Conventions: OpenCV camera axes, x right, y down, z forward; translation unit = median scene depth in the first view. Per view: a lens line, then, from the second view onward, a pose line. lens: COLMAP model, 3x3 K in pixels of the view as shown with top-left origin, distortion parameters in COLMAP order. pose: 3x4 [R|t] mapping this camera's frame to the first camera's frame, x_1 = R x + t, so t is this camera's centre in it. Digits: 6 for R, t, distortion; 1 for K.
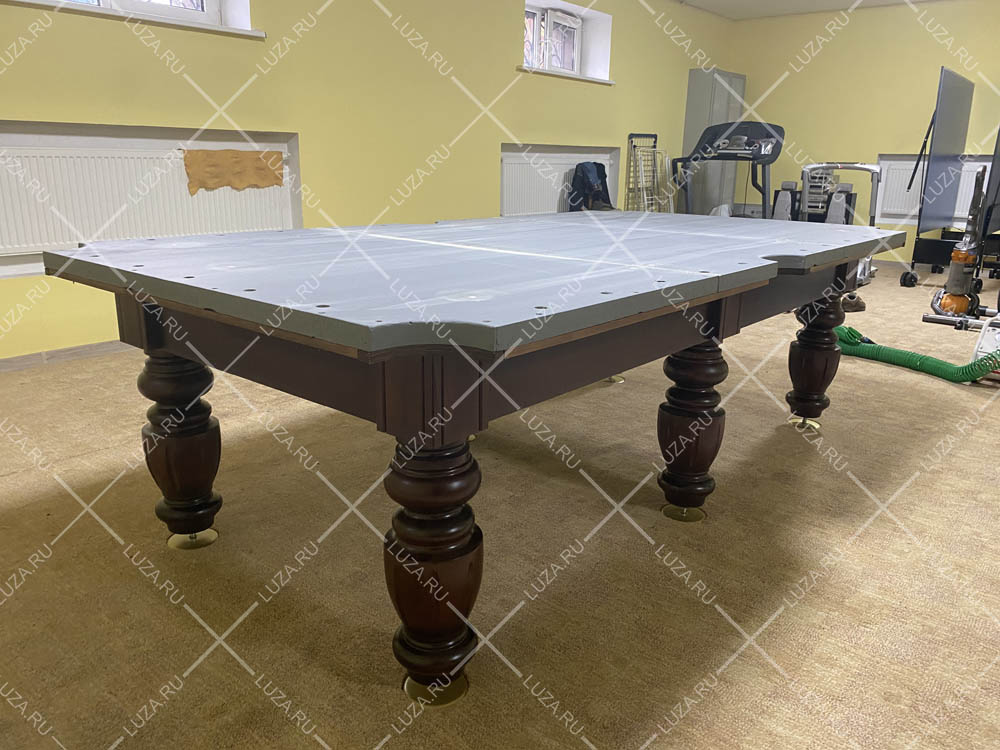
lens RADIAL K [[744.9, 0, 503.2], [0, 744.9, 368.0], [0, 0, 1]] dist [0.030812, -0.029939]
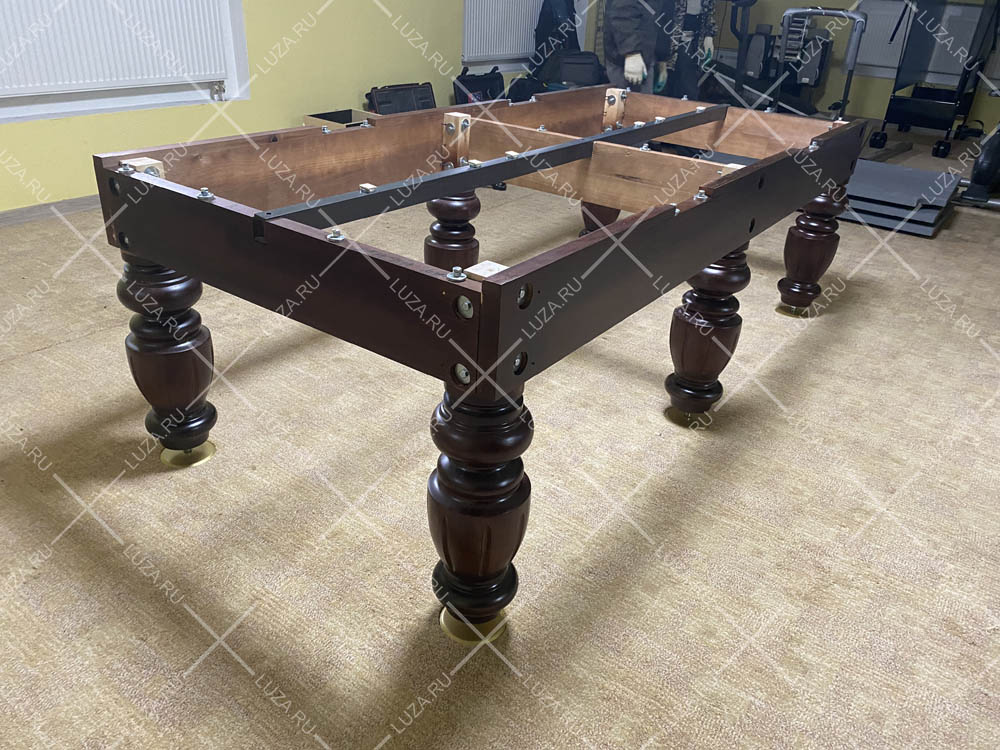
lens RADIAL K [[744.9, 0, 495.6], [0, 744.9, 374.9], [0, 0, 1]] dist [0.030812, -0.029939]
pose [[0.997005, 0.001306, 0.077323, -0.094762], [-0.018202, 0.975732, 0.218212, -0.077185], [-0.075161, -0.218966, 0.972833, 0.069287]]
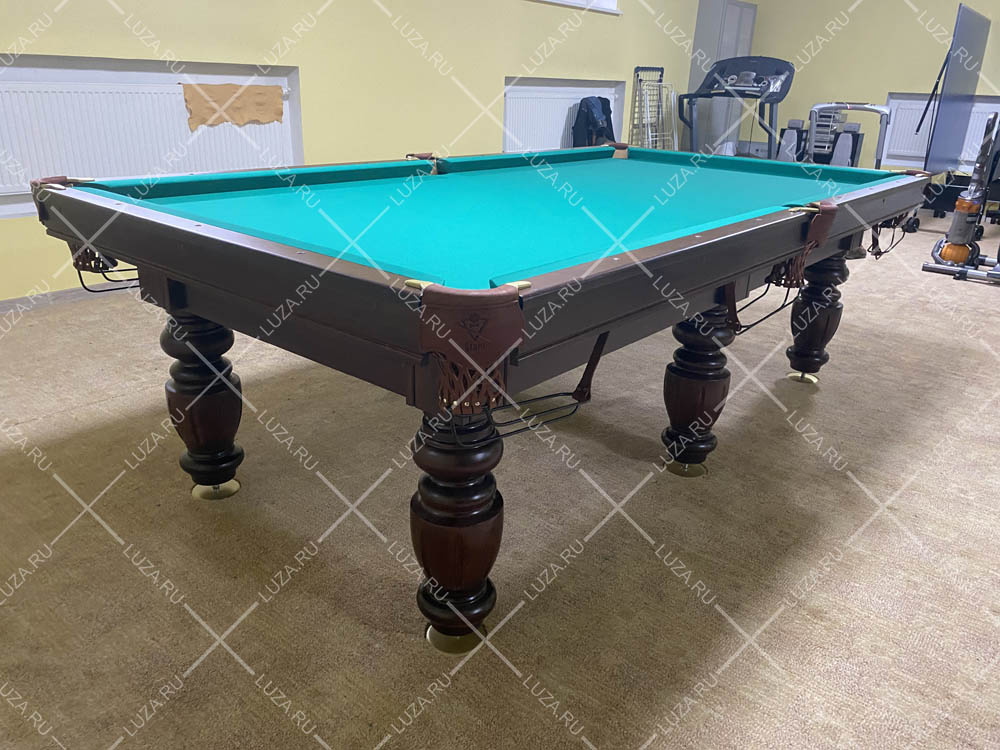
lens RADIAL K [[744.9, 0, 504.3], [0, 744.9, 373.4], [0, 0, 1]] dist [0.030812, -0.029939]
pose [[0.999830, 0.014204, 0.011716, -0.026832], [-0.015303, 0.994894, 0.099761, -0.039621], [-0.010239, -0.099923, 0.994942, -0.021964]]
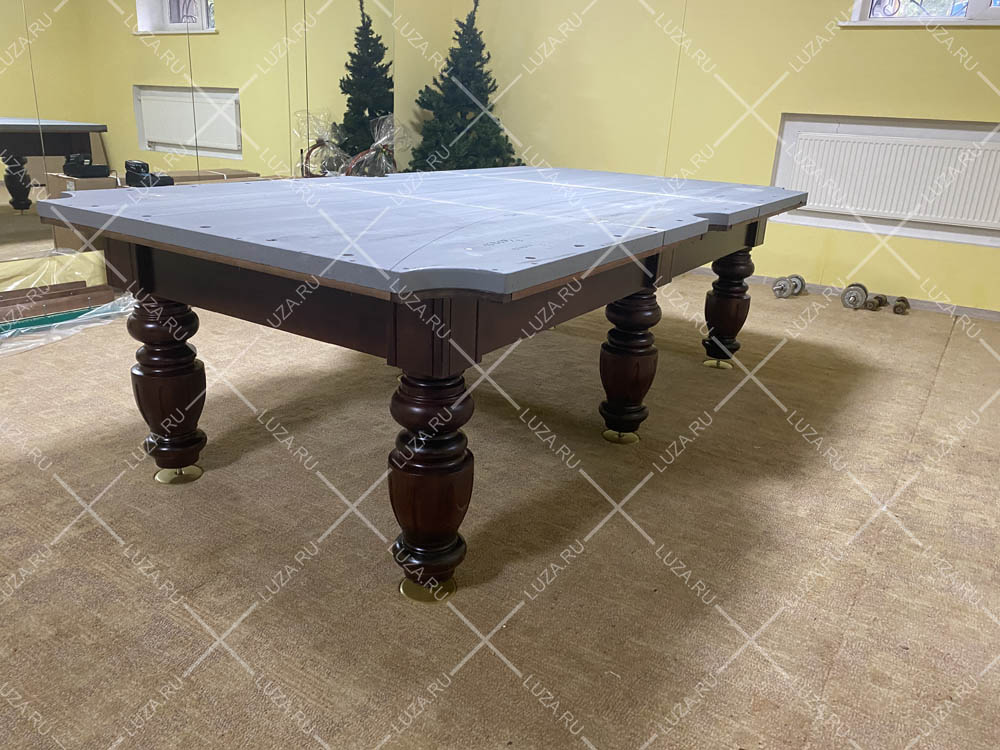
lens RADIAL K [[744.9, 0, 494.7], [0, 744.9, 364.5], [0, 0, 1]] dist [0.030812, -0.029939]
pose [[0.993467, -0.009331, 0.113733, -0.081516], [0.002581, 0.998233, 0.059357, 0.010318], [-0.114086, -0.058676, 0.991737, -0.100228]]
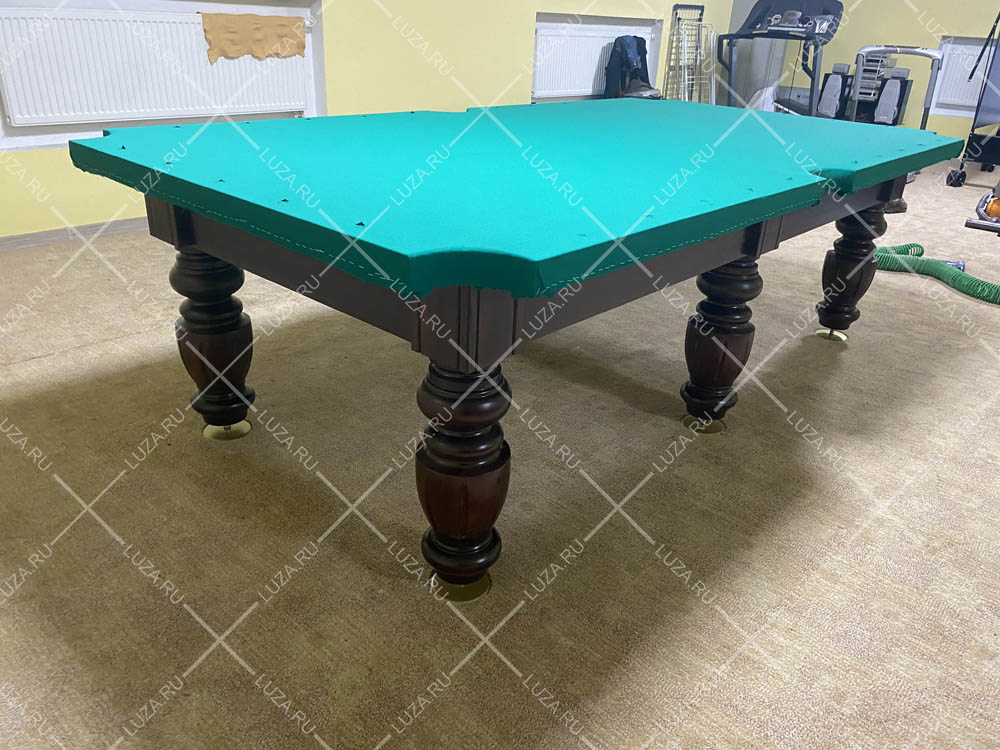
lens RADIAL K [[744.9, 0, 505.7], [0, 744.9, 376.1], [0, 0, 1]] dist [0.030812, -0.029939]
pose [[0.998906, 0.043212, -0.017886, -0.013340], [-0.039516, 0.984412, 0.171381, -0.035779], [0.025013, -0.170486, 0.985043, 0.001673]]
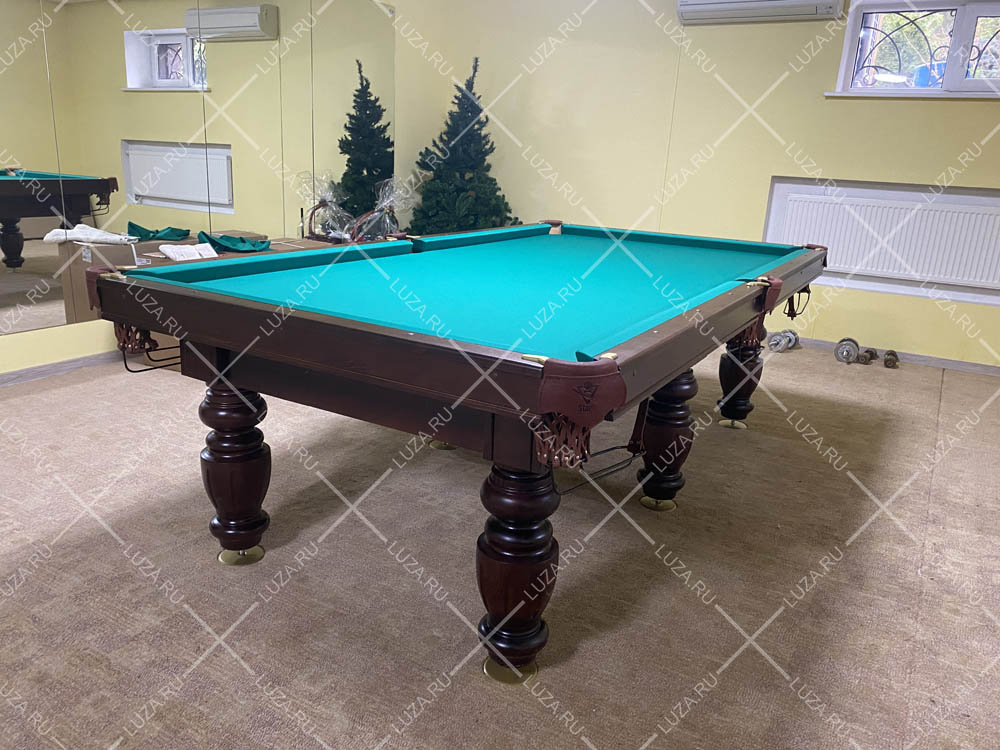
lens RADIAL K [[744.9, 0, 494.0], [0, 744.9, 372.1], [0, 0, 1]] dist [0.030812, -0.029939]
pose [[0.987457, -0.016908, 0.156977, -0.207580], [0.014109, 0.999721, 0.018927, -0.048776], [-0.157254, -0.016475, 0.987421, -0.124238]]
